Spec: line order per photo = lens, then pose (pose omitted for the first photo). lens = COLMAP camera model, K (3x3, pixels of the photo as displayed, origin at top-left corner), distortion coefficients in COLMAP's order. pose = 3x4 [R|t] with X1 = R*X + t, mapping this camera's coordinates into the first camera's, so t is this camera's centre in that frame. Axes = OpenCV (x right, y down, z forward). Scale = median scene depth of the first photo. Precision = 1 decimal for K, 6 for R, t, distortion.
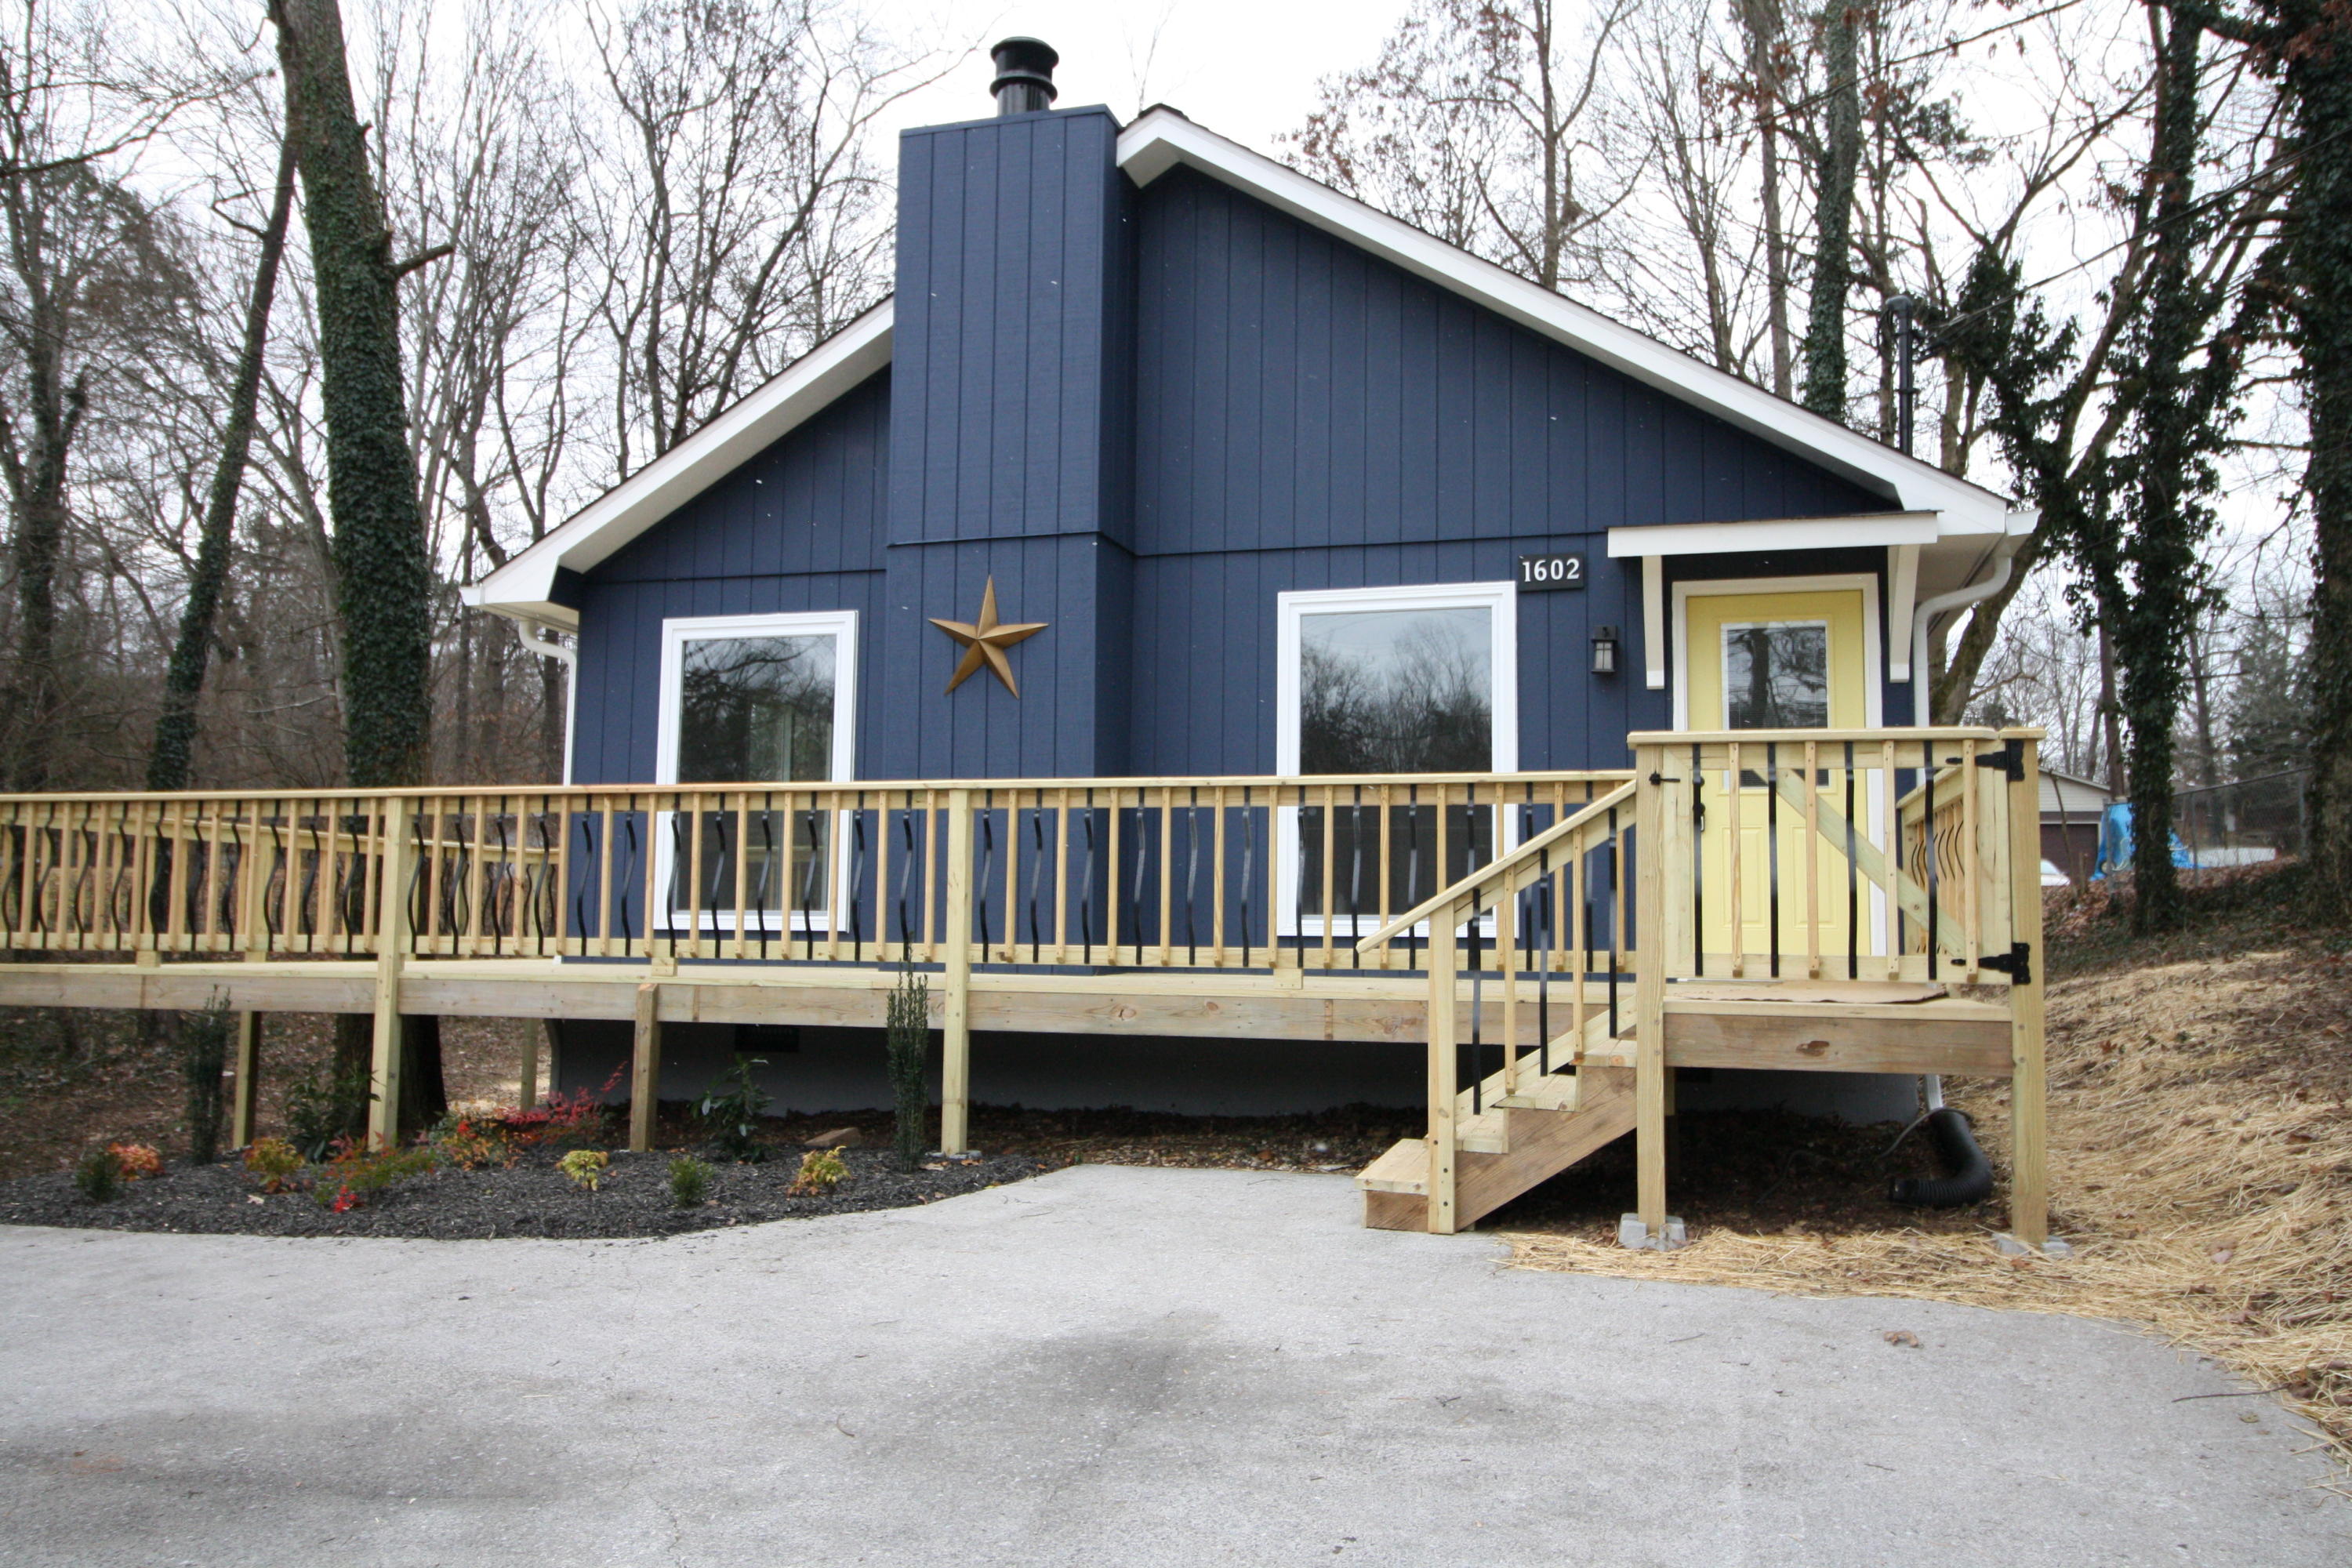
lens RADIAL K [[1670.5, 0, 1181.7], [0, 1670.5, 791.0], [0, 0, 1]] dist [0.009346, -0.008548]
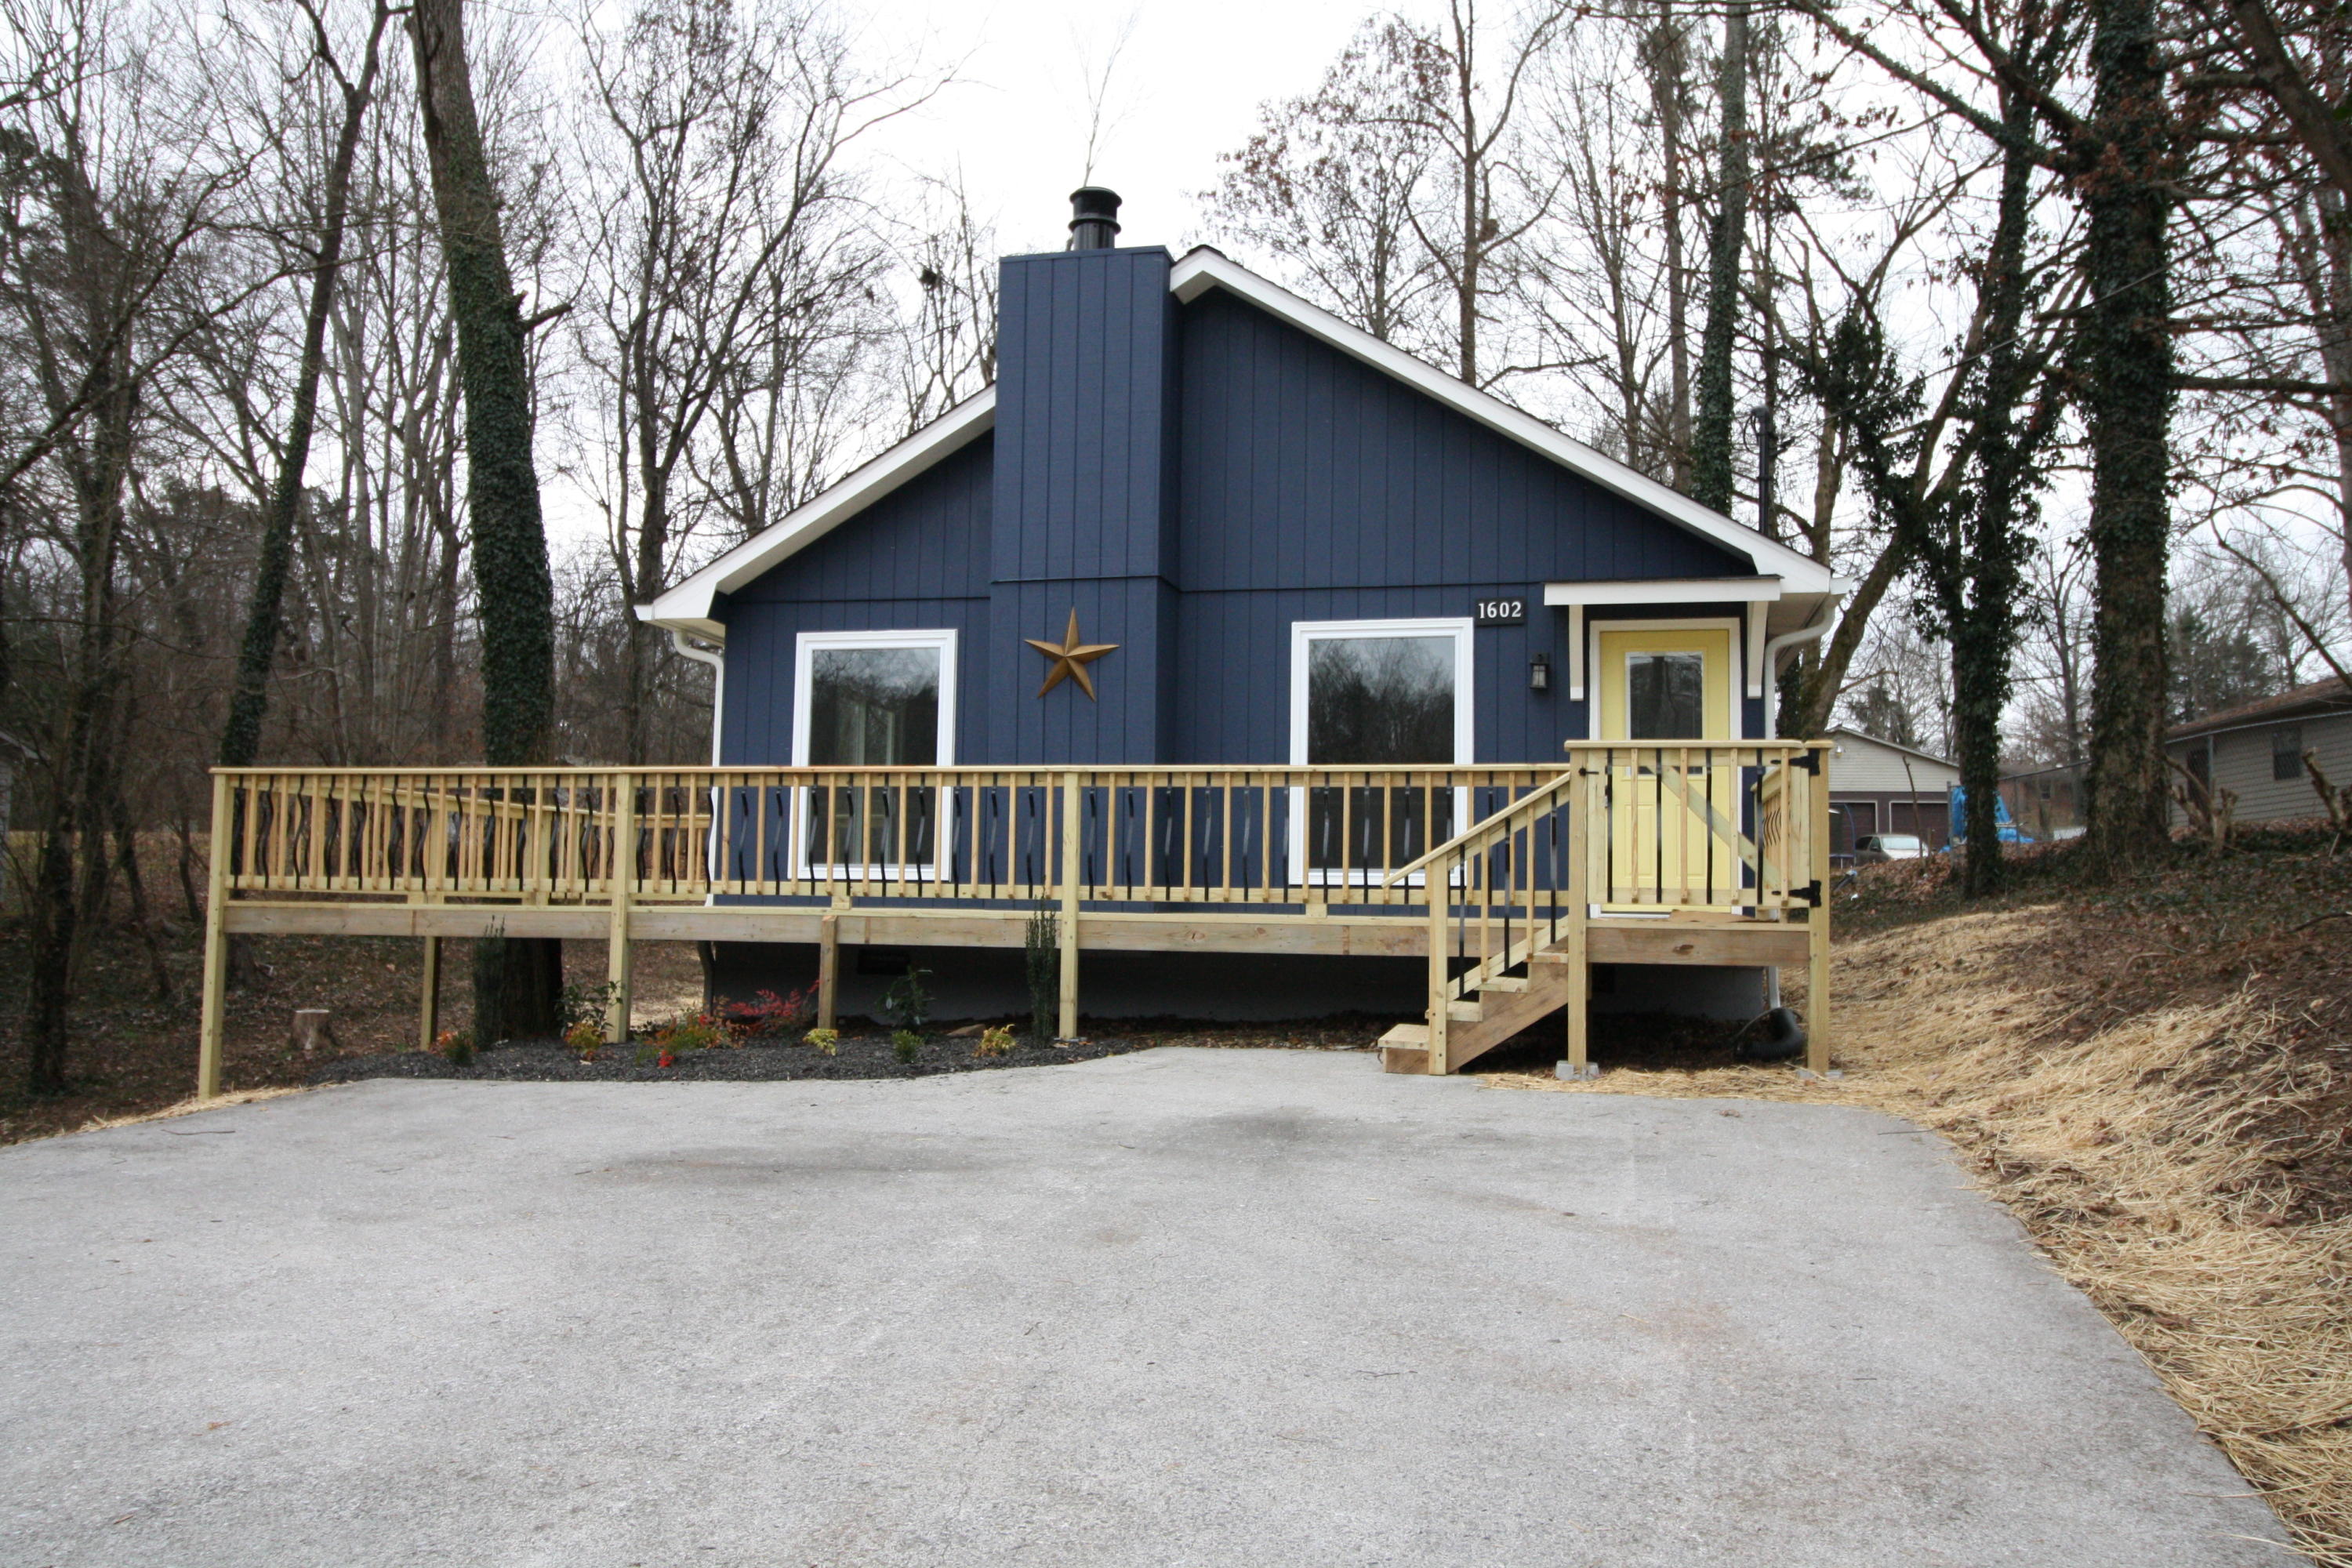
lens RADIAL K [[1670.5, 0, 1171.5], [0, 1670.5, 785.3], [0, 0, 1]] dist [0.009346, -0.008548]
pose [[0.998734, 0.007317, 0.049769, -0.100068], [-0.007950, 0.999890, 0.012534, -0.006856], [-0.049672, -0.012914, 0.998682, -0.301030]]
